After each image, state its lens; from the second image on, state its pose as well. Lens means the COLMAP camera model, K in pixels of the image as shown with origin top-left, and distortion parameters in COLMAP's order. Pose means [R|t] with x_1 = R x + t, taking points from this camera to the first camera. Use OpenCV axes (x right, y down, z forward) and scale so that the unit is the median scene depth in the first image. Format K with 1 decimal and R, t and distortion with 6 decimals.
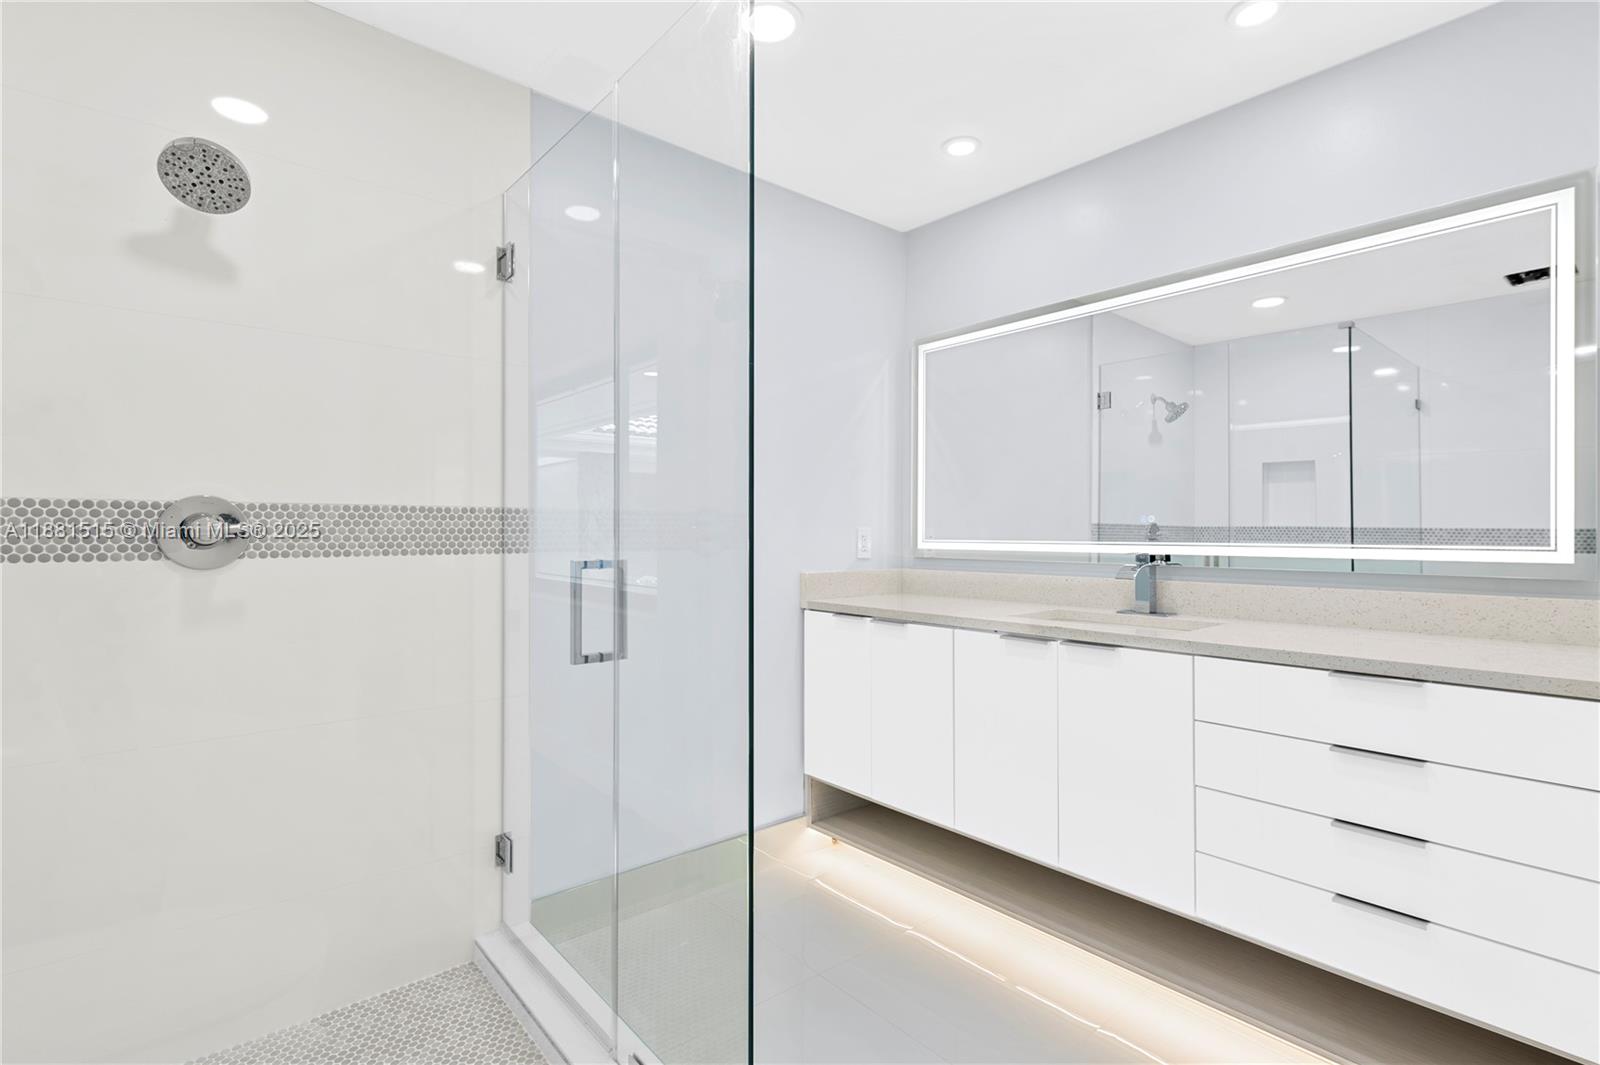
lens RADIAL K [[770.5, 0, 800.0], [0, 770.5, 532.5], [0, 0, 1]] dist [0.012292, -0.000081]
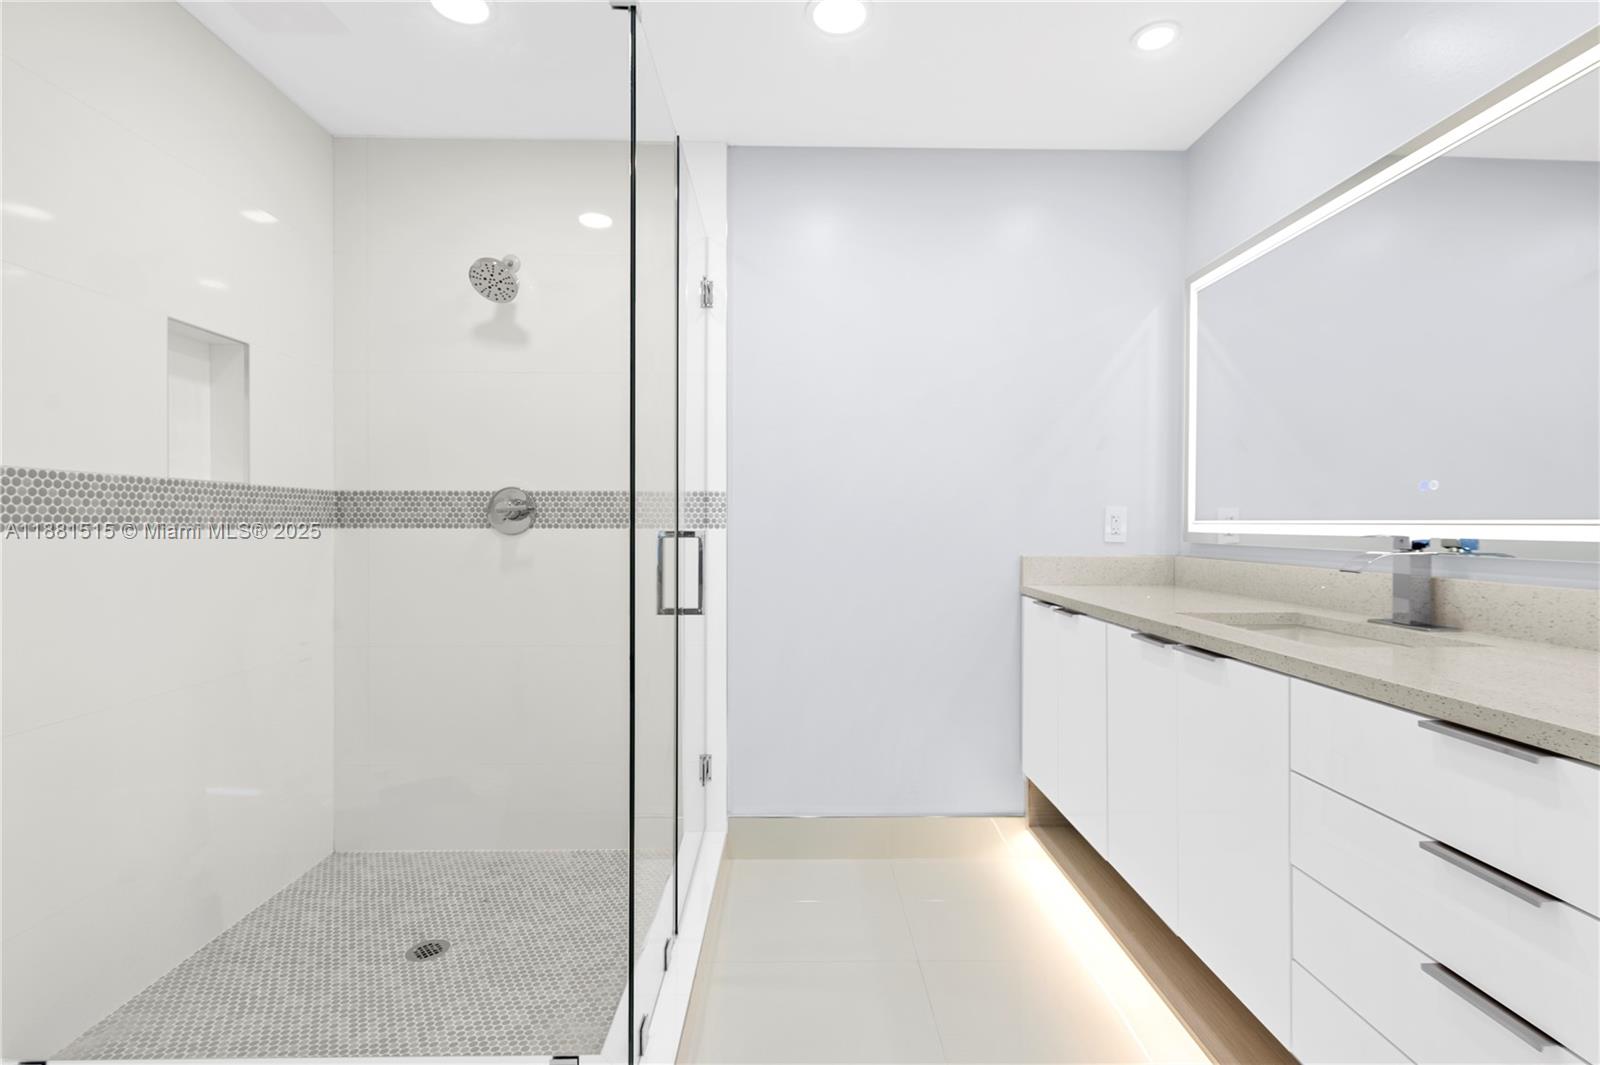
lens RADIAL K [[756.1, 0, 802.5], [0, 756.1, 531.2], [0, 0, 1]] dist [0.012989, -0.000191]
pose [[0.772104, 0.008318, -0.635442, 0.559148], [-0.002682, 0.999948, 0.009830, 0.021280], [0.635490, -0.005886, 0.772086, 0.181739]]
